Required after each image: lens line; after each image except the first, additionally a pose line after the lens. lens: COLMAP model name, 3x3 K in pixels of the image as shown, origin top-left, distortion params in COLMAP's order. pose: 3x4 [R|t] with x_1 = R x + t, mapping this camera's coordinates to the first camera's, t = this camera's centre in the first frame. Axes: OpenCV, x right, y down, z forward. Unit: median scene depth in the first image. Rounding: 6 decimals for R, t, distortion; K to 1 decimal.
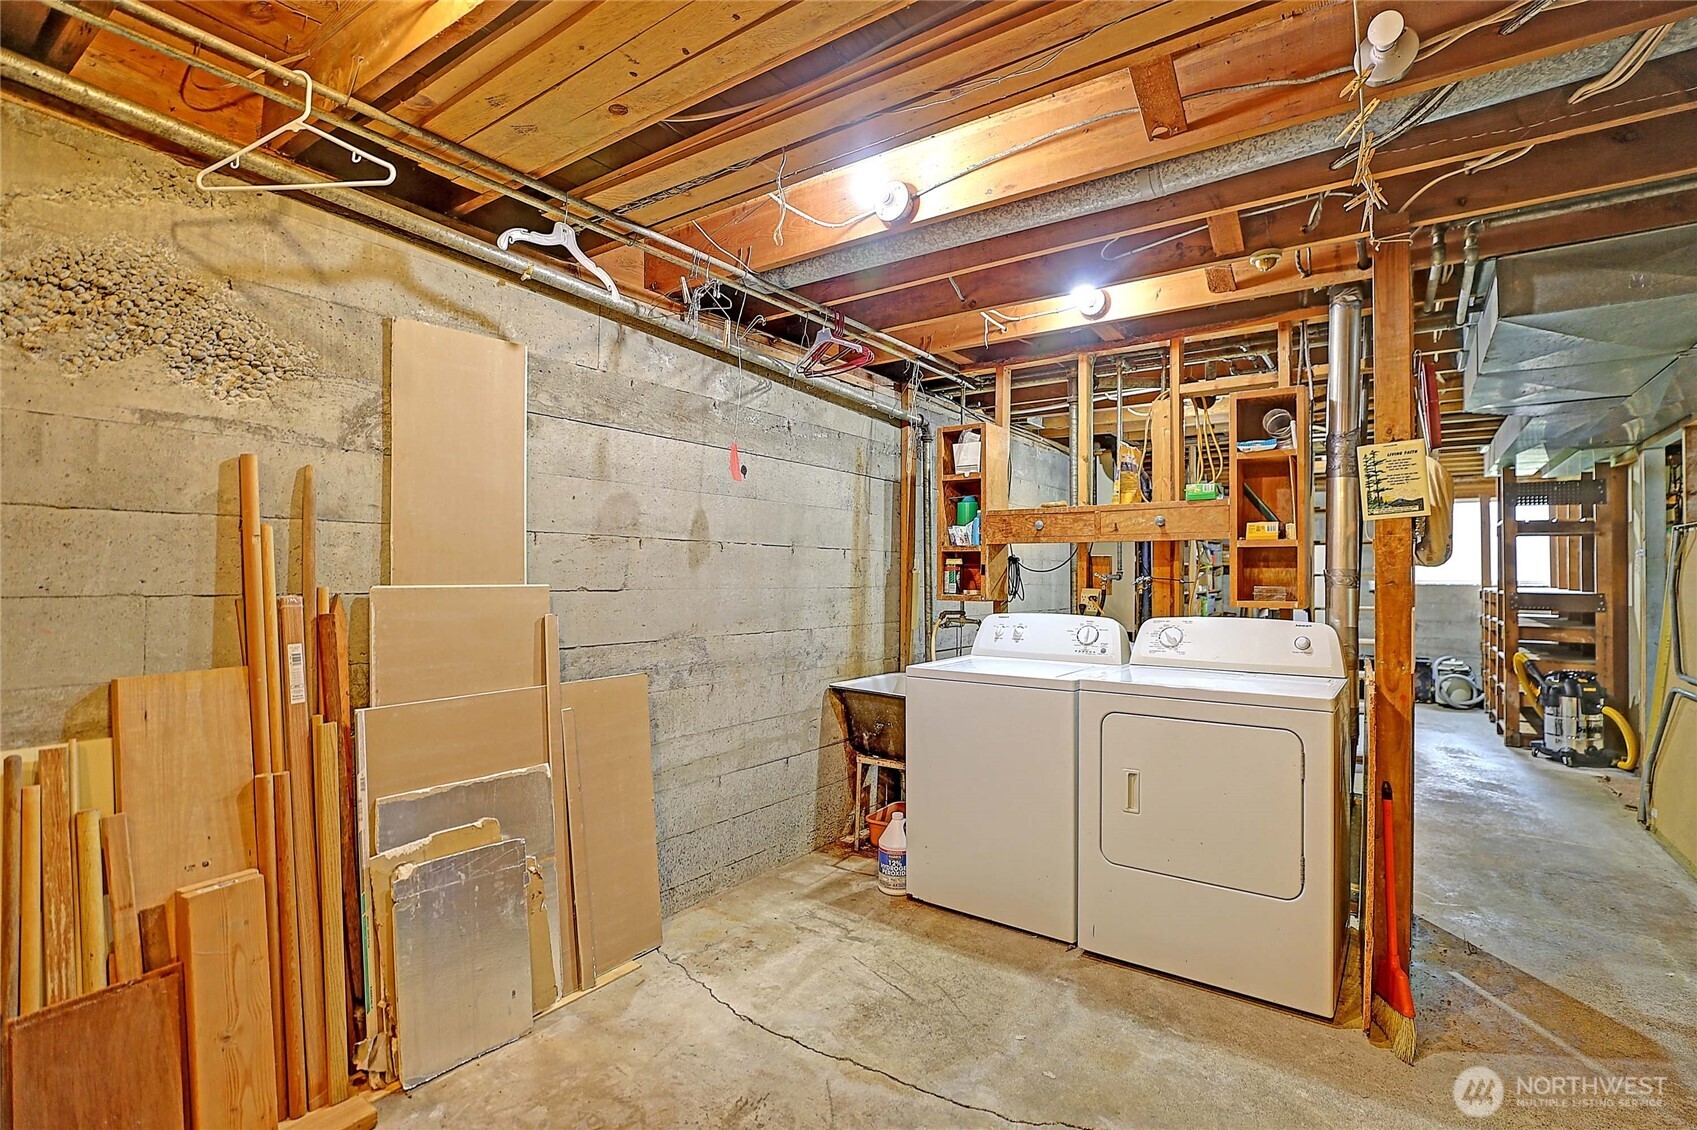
lens RADIAL K [[793.8, 0, 850.3], [0, 793.8, 550.5], [0, 0, 1]] dist [-0.022475, 0.003970]
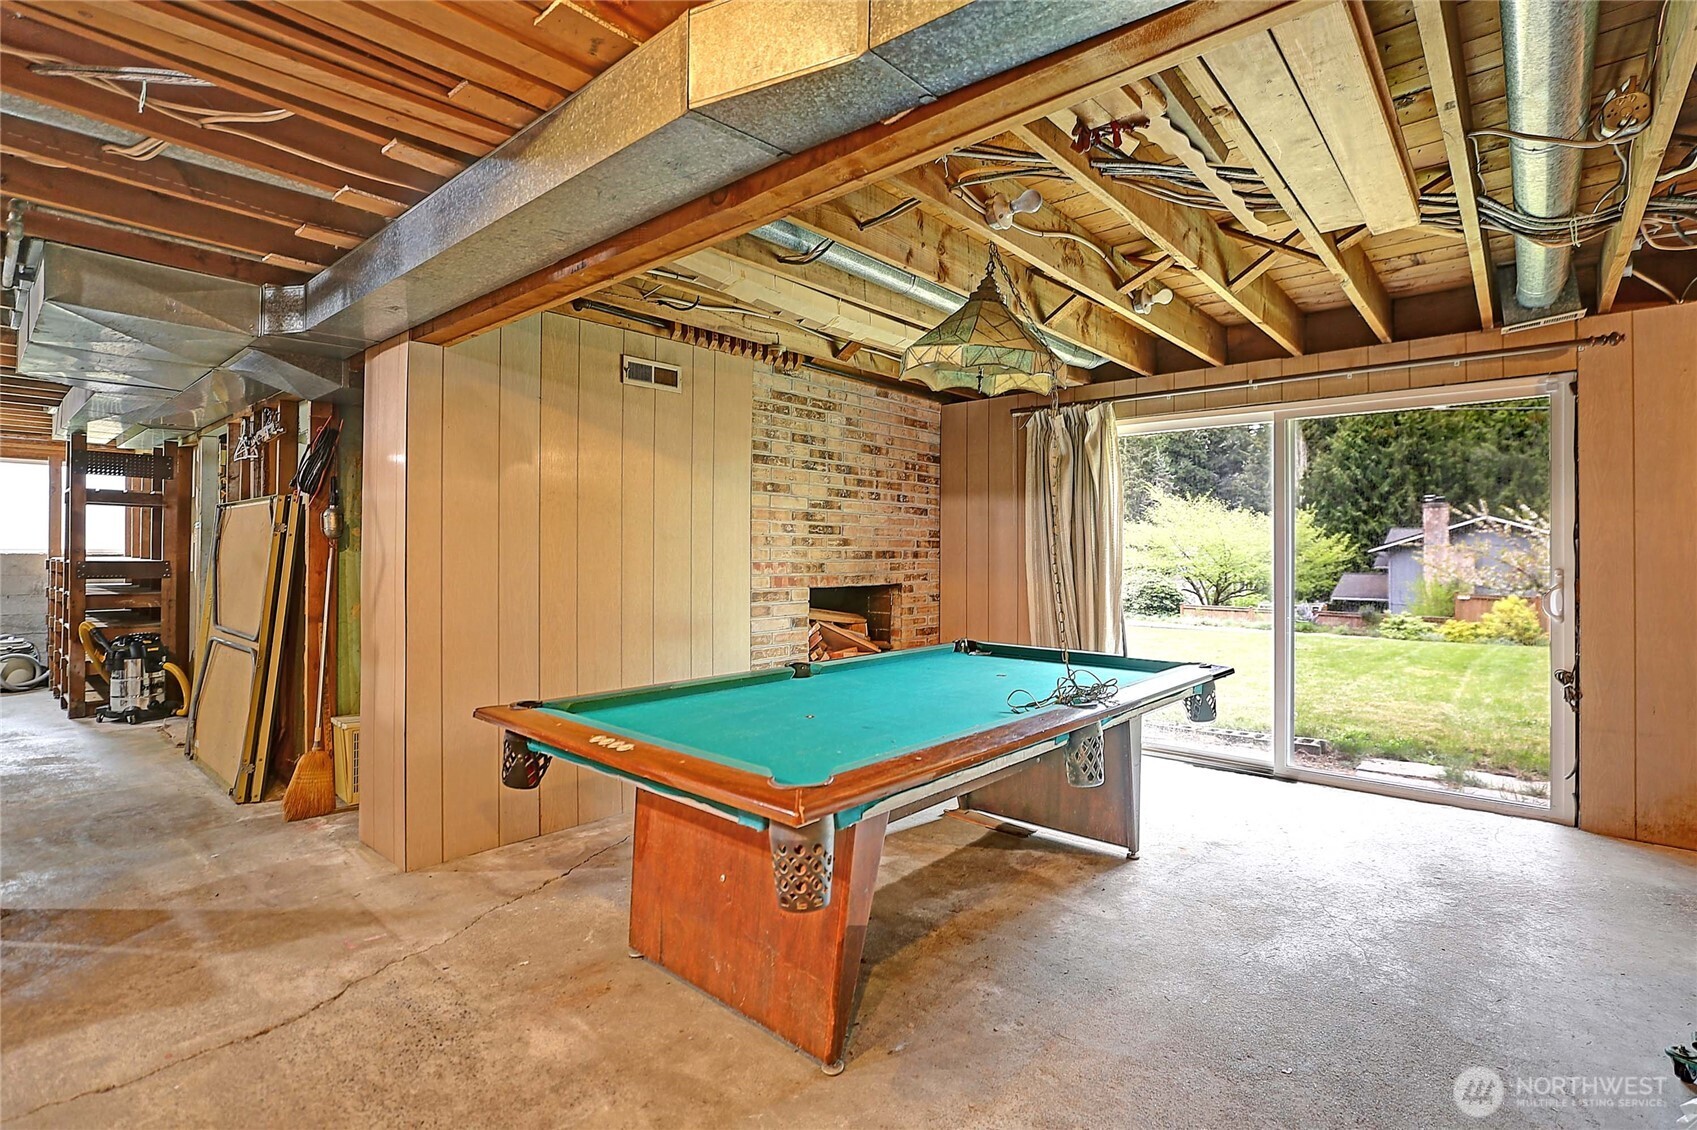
lens RADIAL K [[793.8, 0, 880.6], [0, 793.8, 552.1], [0, 0, 1]] dist [-0.022475, 0.003970]
pose [[0.083380, -0.006102, 0.996499, -0.078686], [-0.035989, 0.999310, 0.009131, -0.005492], [-0.995868, -0.036624, 0.083103, -0.146362]]
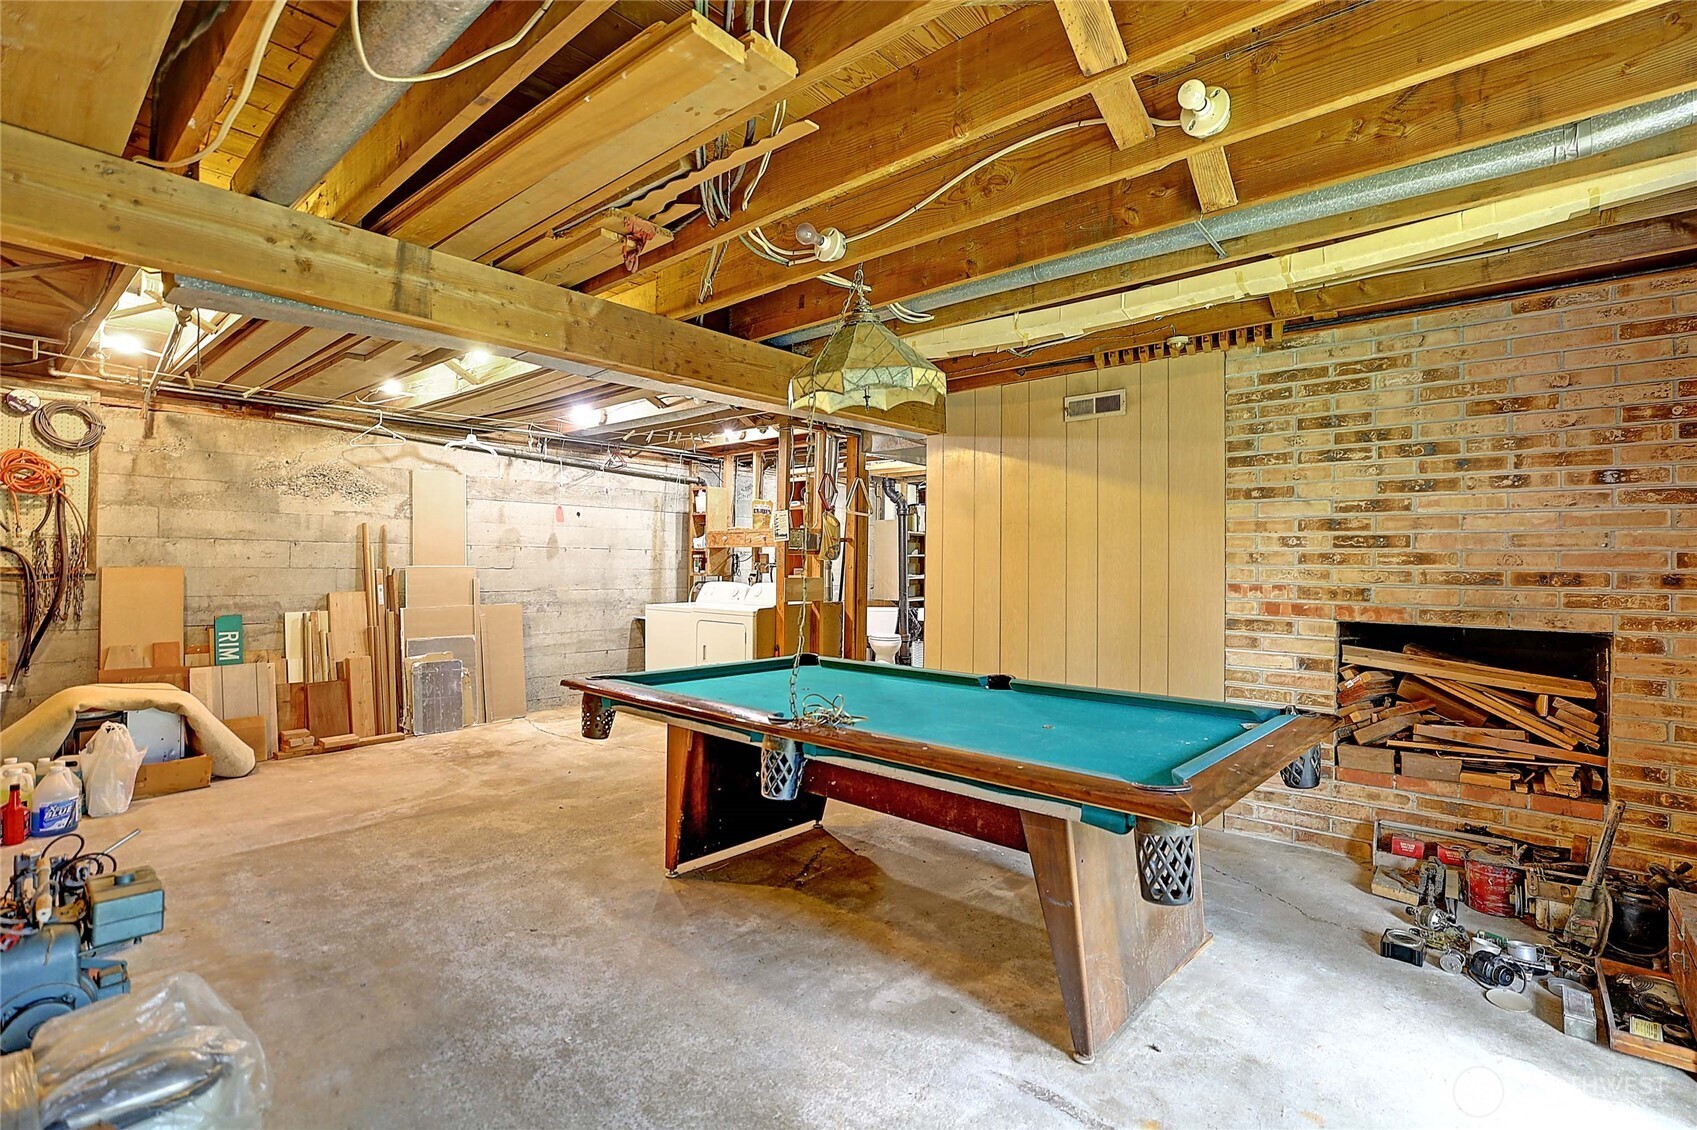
lens RADIAL K [[793.8, 0, 848.5], [0, 793.8, 549.2], [0, 0, 1]] dist [-0.022475, 0.003970]
pose [[0.995578, 0.002041, -0.093915, 0.627311], [-0.000768, 0.999907, 0.013591, -0.027692], [0.093934, -0.013458, 0.995487, -0.845047]]
